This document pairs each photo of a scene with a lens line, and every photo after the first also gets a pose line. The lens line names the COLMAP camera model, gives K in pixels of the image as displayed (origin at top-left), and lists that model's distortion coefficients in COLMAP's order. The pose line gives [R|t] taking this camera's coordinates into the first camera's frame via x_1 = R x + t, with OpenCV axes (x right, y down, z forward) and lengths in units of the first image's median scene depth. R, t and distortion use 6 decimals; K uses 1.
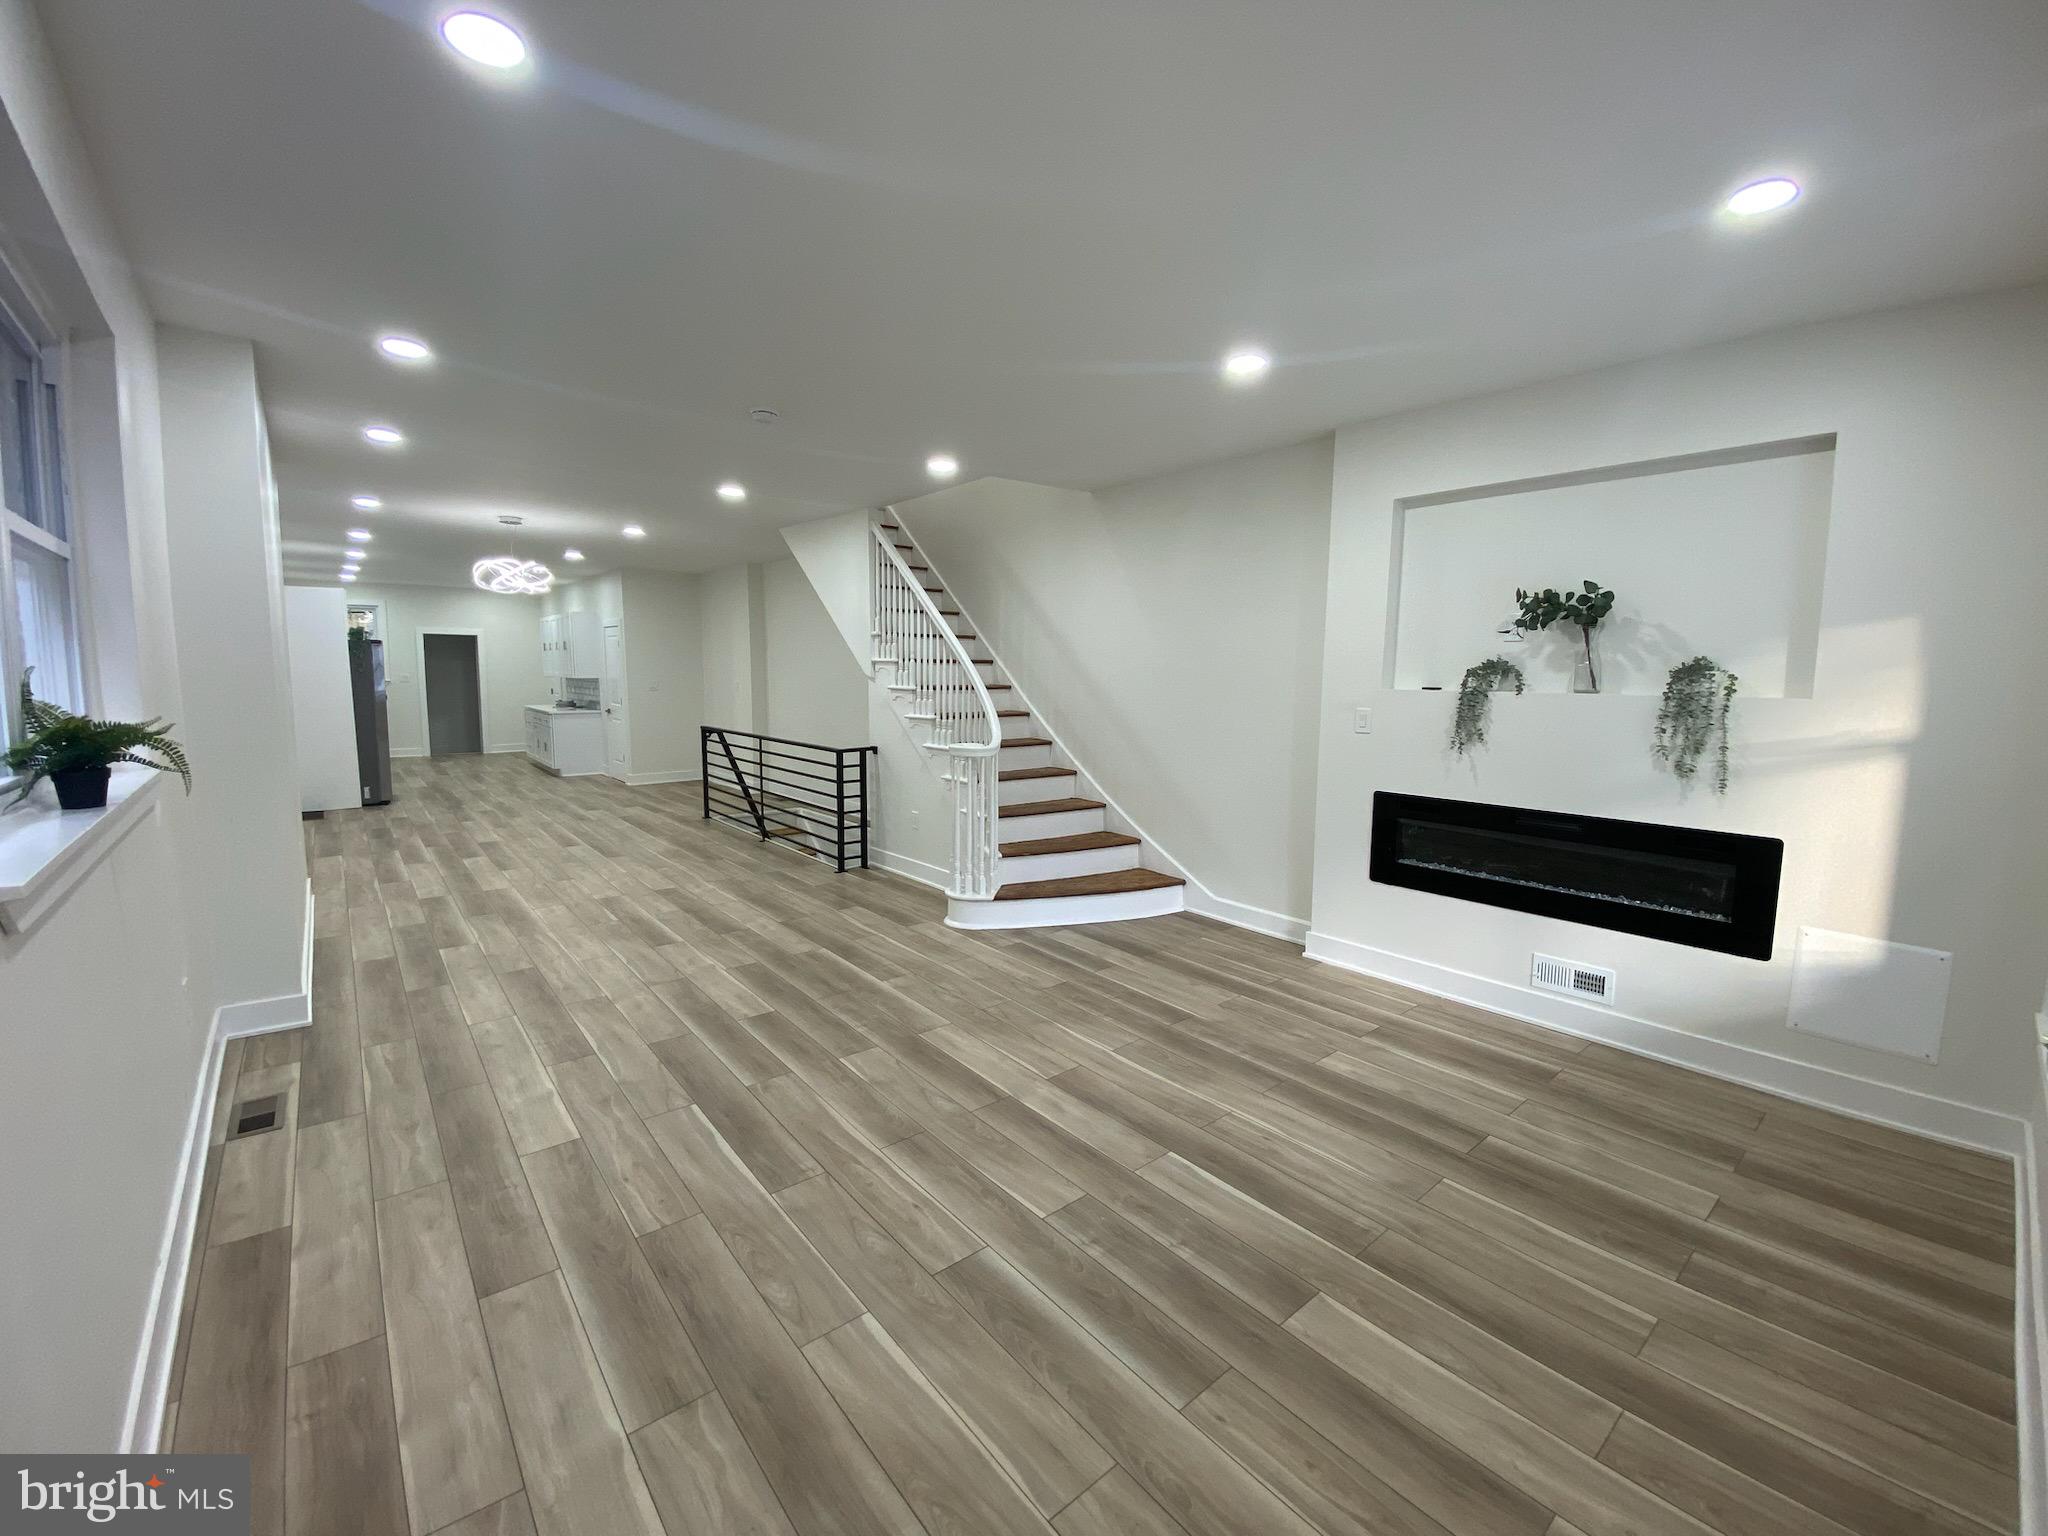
lens RADIAL K [[826.6, 0, 1014.1], [0, 826.6, 760.9], [0, 0, 1]] dist [0.023204, -0.021696]
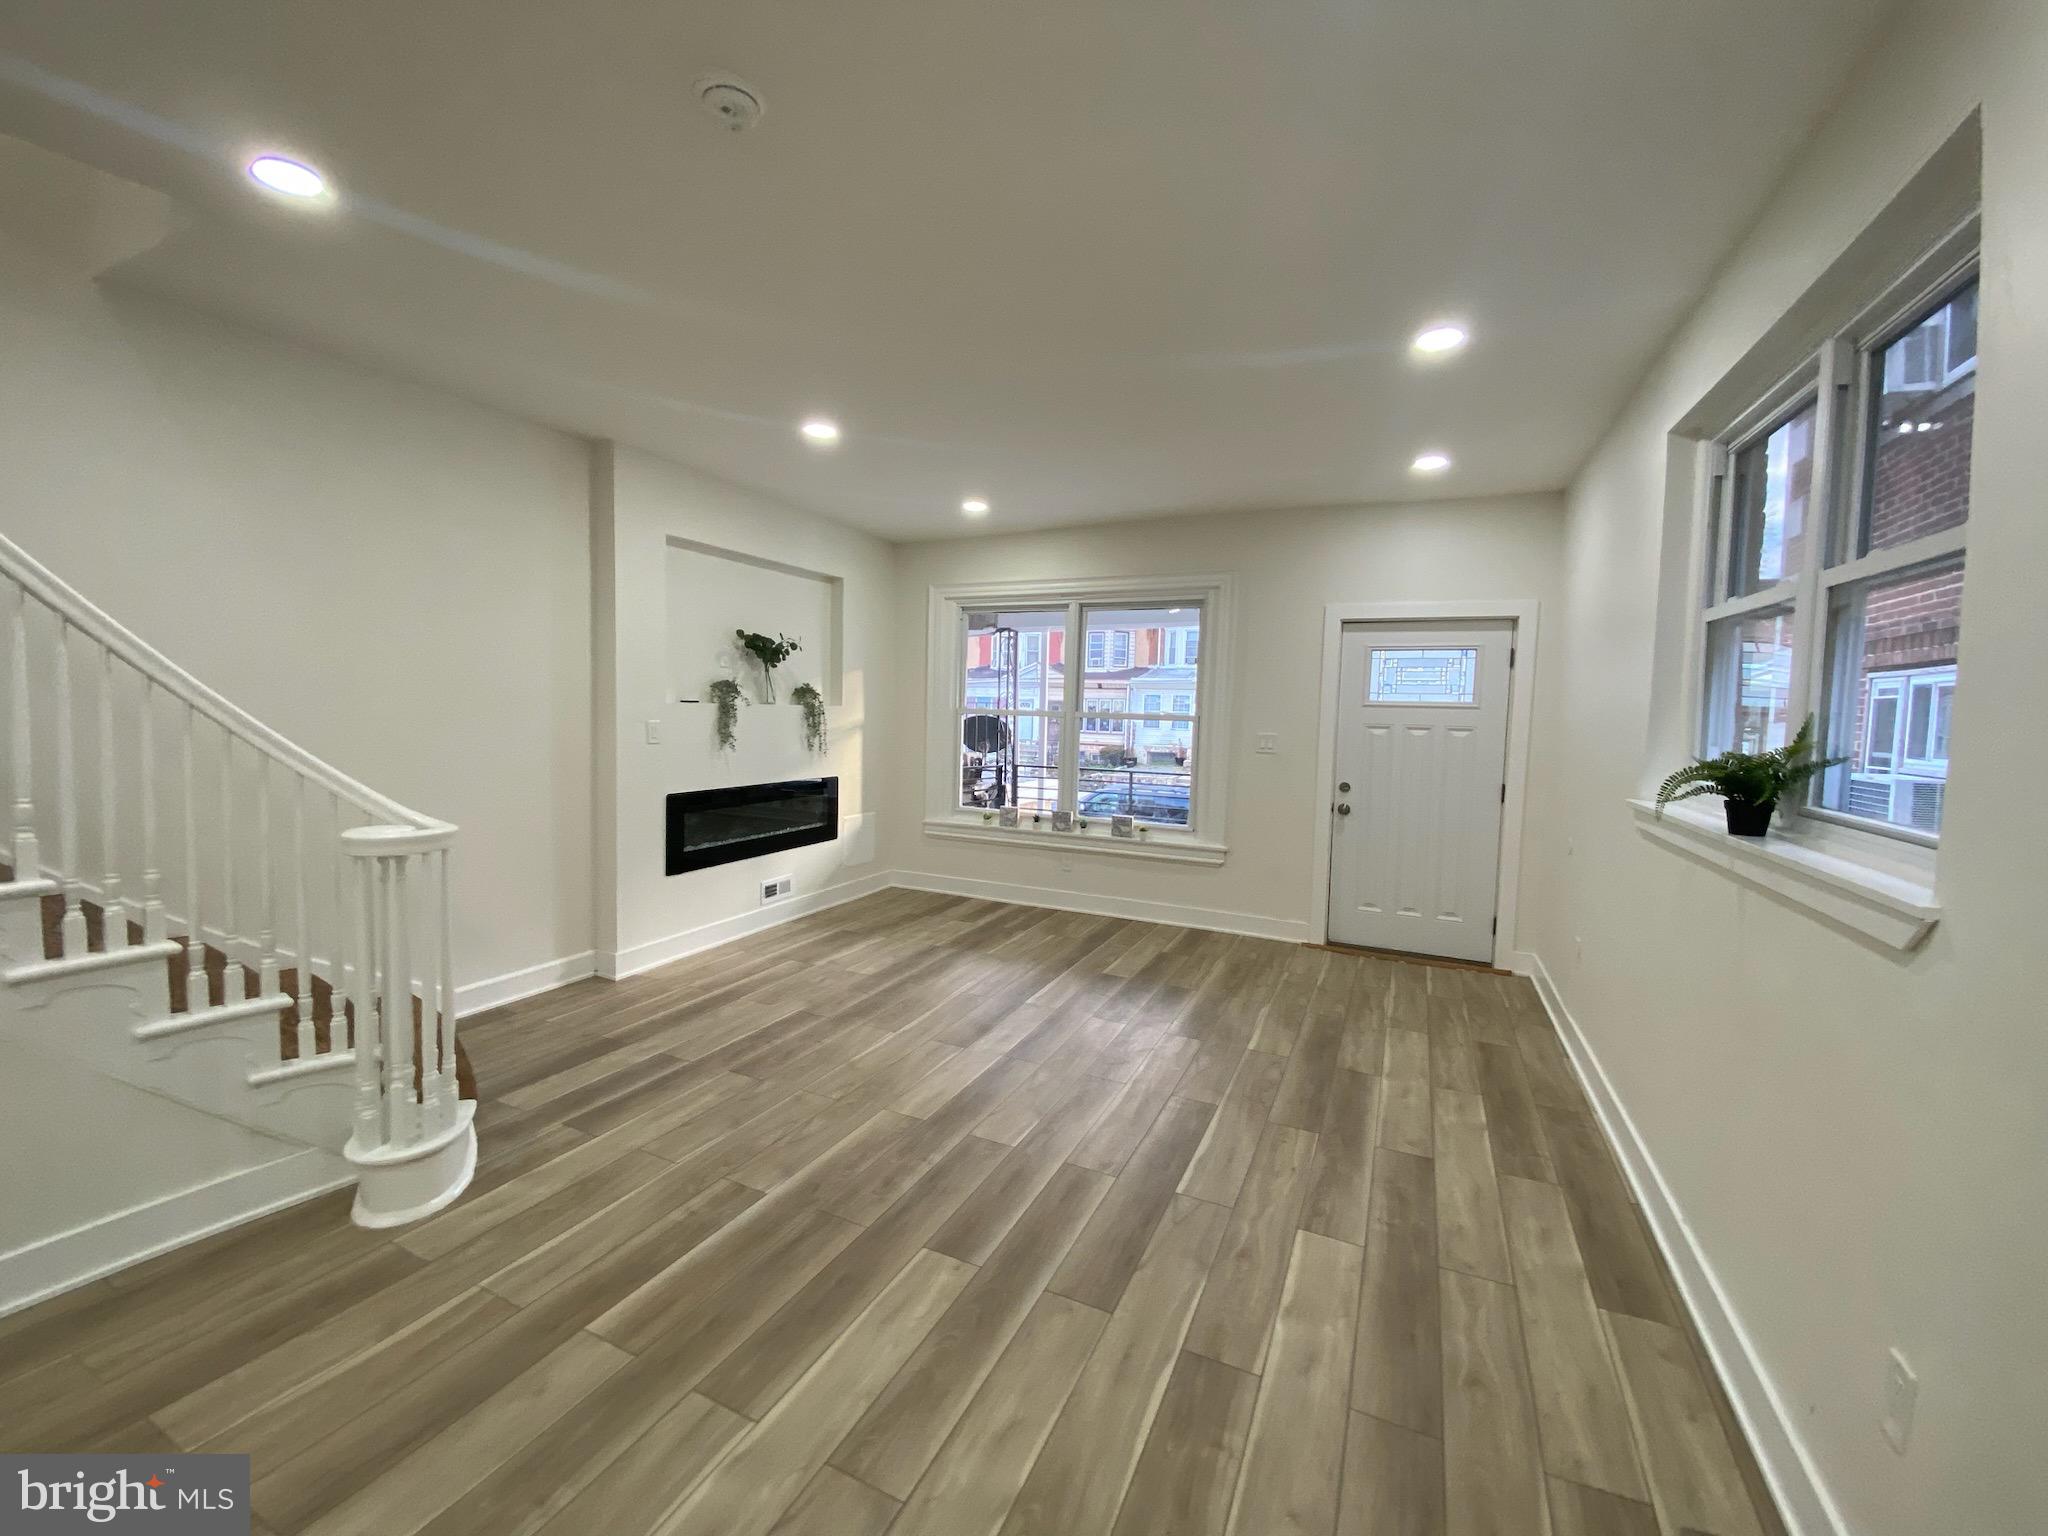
lens RADIAL K [[826.6, 0, 1014.1], [0, 826.6, 760.9], [0, 0, 1]] dist [0.023204, -0.021696]
pose [[-0.419310, -0.082414, 0.904095, -0.920695], [0.071440, 0.989787, 0.123359, -0.136330], [-0.905028, 0.116314, -0.409140, 1.259769]]
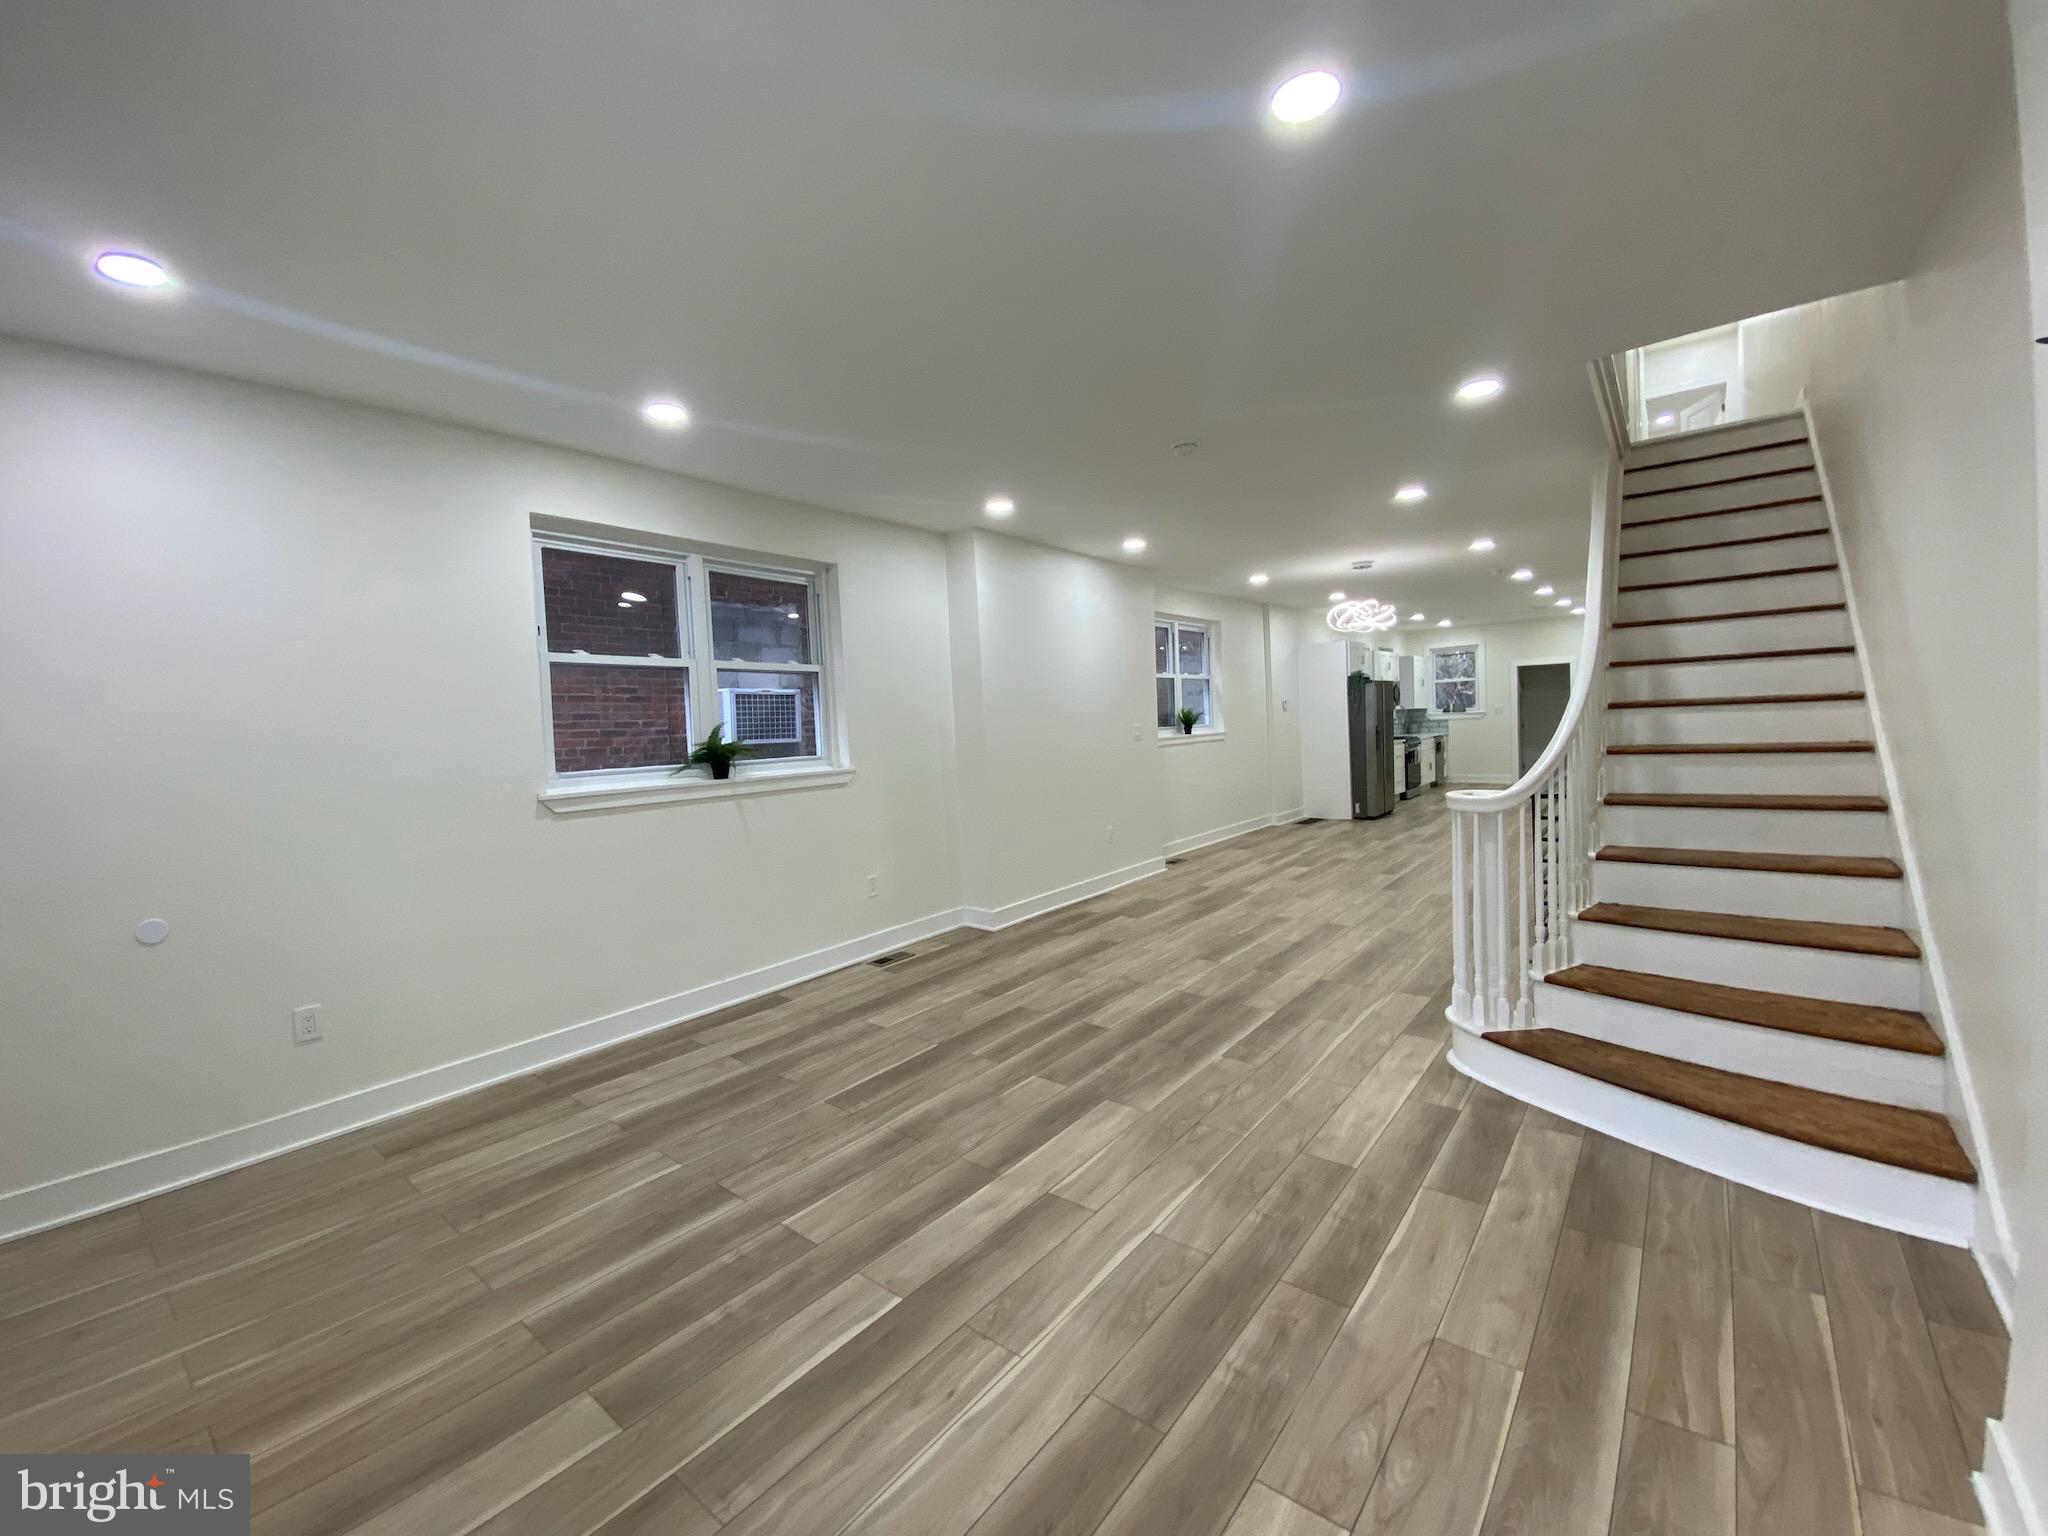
lens RADIAL K [[826.6, 0, 1014.1], [0, 826.6, 760.9], [0, 0, 1]] dist [0.023204, -0.021696]
pose [[0.195990, 0.030277, -0.980138, 0.763578], [-0.064600, 0.997751, 0.017903, -0.049416], [0.978476, 0.059808, 0.197505, 0.720678]]
